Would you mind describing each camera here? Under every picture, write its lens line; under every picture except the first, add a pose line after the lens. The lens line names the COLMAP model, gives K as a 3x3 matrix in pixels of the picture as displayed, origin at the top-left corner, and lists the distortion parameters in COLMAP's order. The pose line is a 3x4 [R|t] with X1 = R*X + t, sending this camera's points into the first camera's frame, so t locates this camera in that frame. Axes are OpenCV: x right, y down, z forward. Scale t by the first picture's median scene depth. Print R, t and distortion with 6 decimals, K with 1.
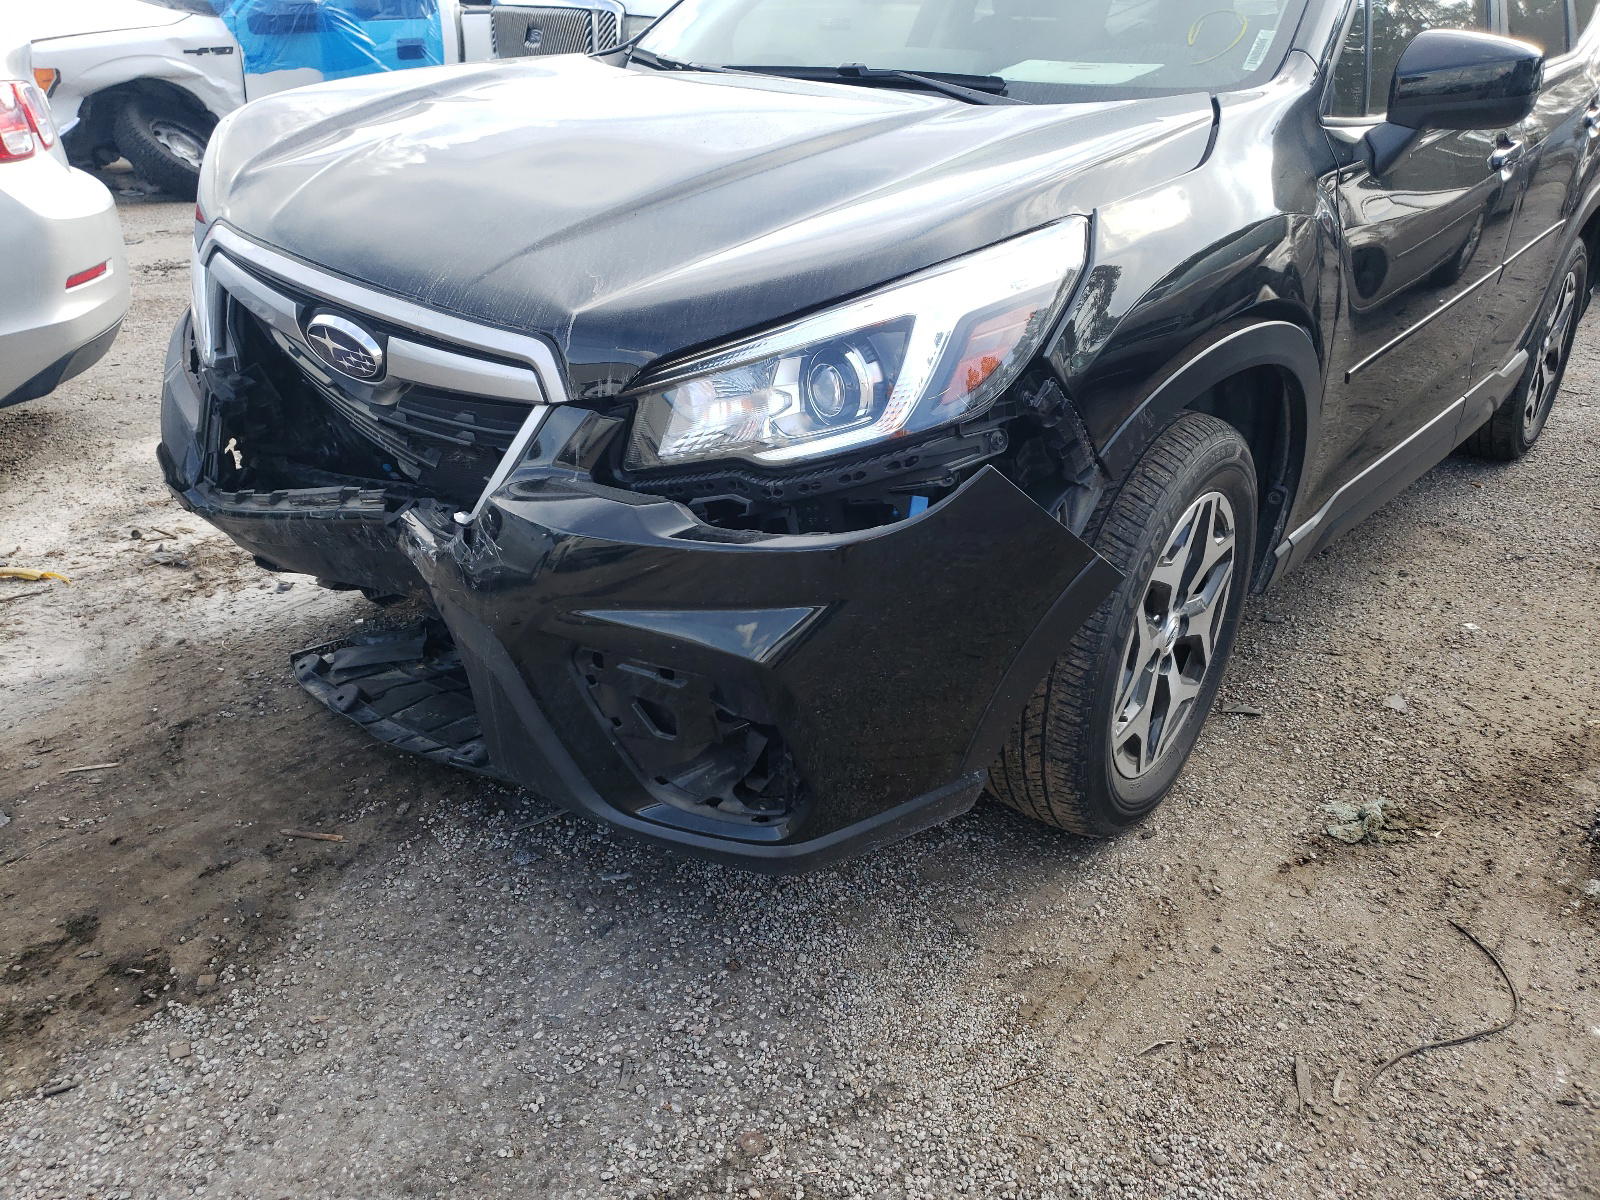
lens RADIAL K [[1238.7, 0, 800.0], [0, 1238.7, 600.0], [0, 0, 1]] dist [0.007513, 0.010404]
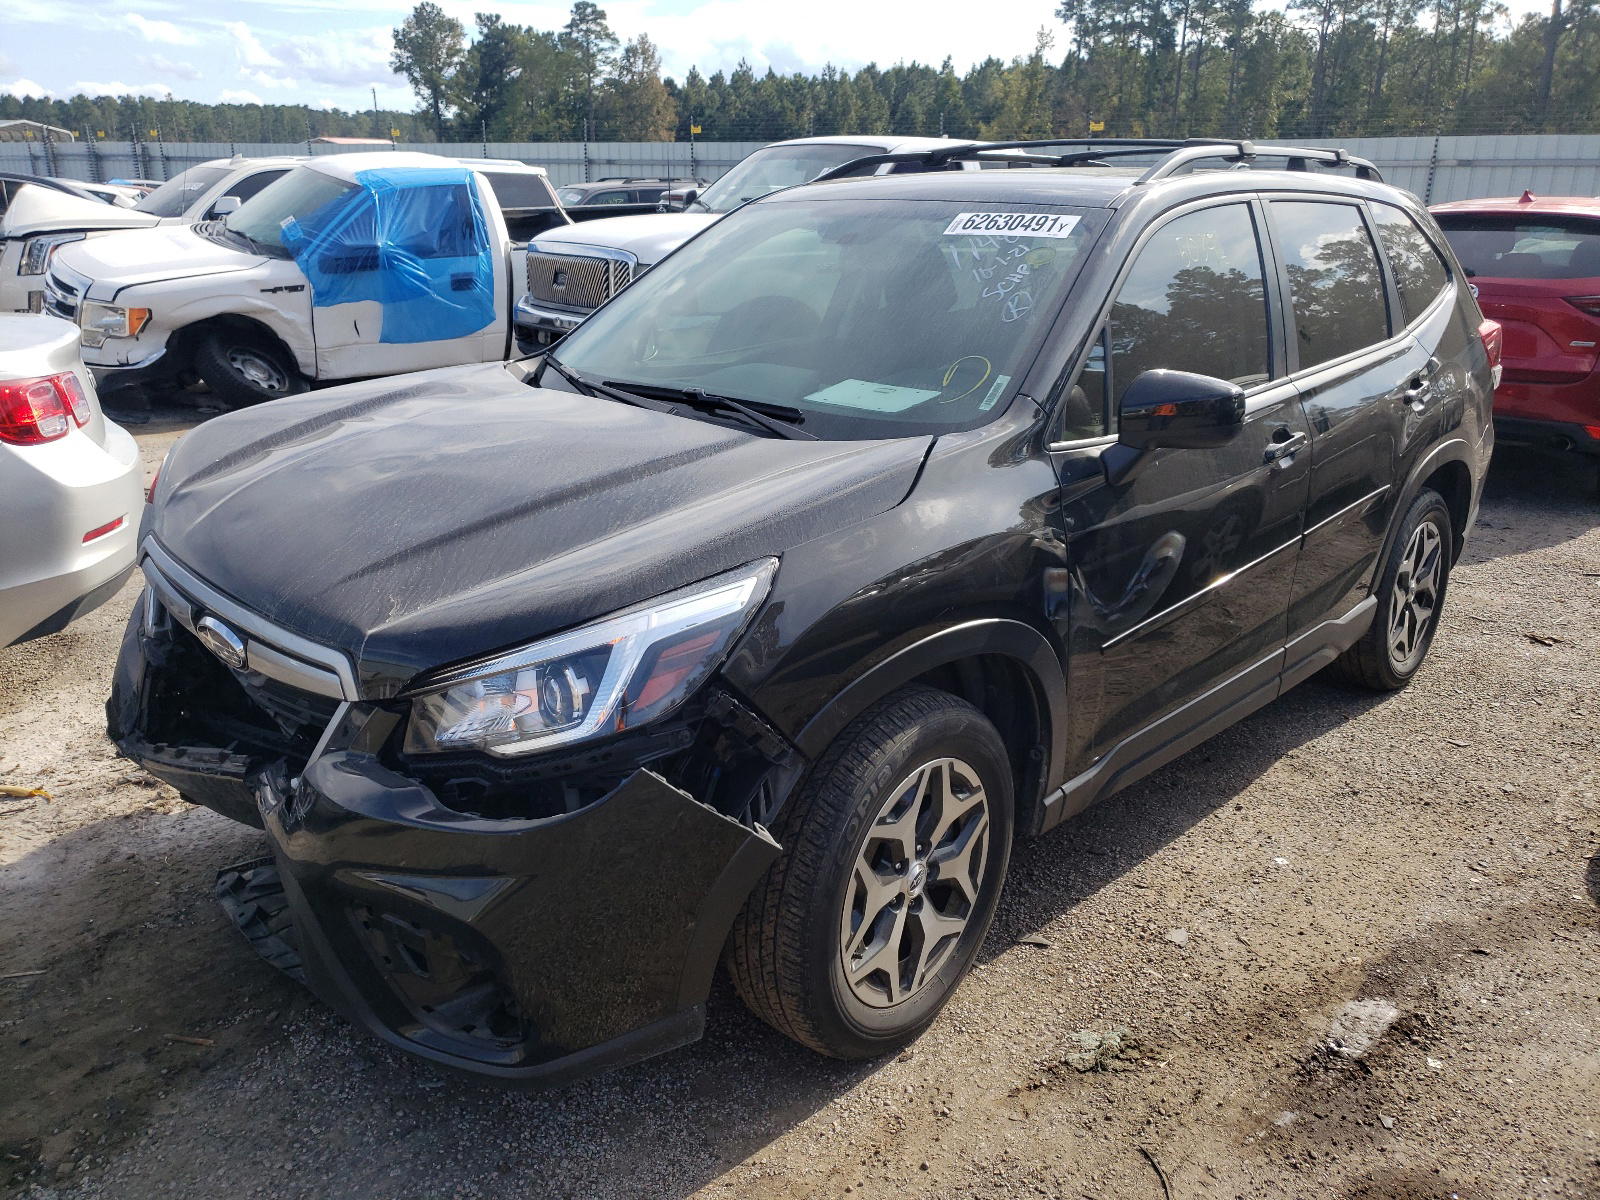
lens RADIAL K [[1248.5, 0, 800.0], [0, 1248.5, 600.0], [0, 0, 1]] dist [-0.011166, 0.037804]
pose [[0.998253, 0.005920, -0.058789, 0.253696], [-0.014037, 0.990243, -0.138640, -0.067429], [0.057395, 0.139223, 0.988596, -0.196781]]
